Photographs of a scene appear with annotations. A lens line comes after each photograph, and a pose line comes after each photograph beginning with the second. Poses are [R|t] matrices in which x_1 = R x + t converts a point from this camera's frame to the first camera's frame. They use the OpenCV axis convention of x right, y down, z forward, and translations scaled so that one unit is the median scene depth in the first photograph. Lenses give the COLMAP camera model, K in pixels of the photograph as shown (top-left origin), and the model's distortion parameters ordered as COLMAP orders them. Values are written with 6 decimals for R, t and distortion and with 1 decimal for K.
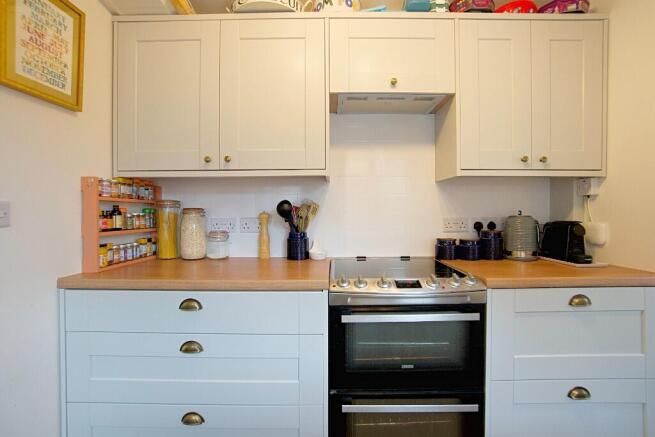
lens RADIAL K [[298.4, 0, 328.4], [0, 298.4, 216.0], [0, 0, 1]] dist [-0.033571, 0.001052]
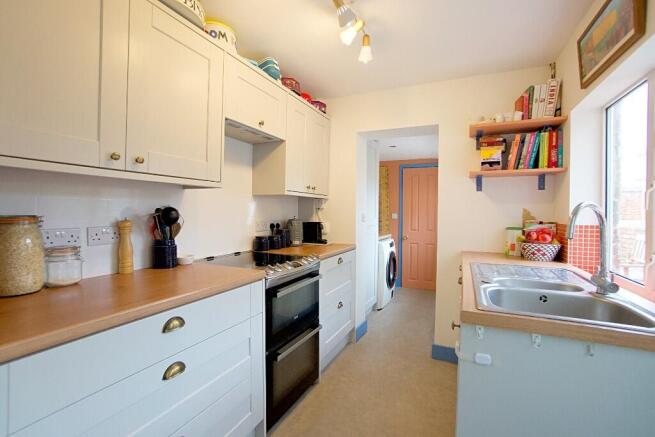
lens RADIAL K [[298.4, 0, 324.7], [0, 298.4, 217.1], [0, 0, 1]] dist [-0.033571, 0.001052]
pose [[0.430757, -0.009595, 0.902417, -0.824125], [-0.000445, 0.999941, 0.010845, -0.032663], [-0.902468, -0.005073, 0.430727, 0.136330]]
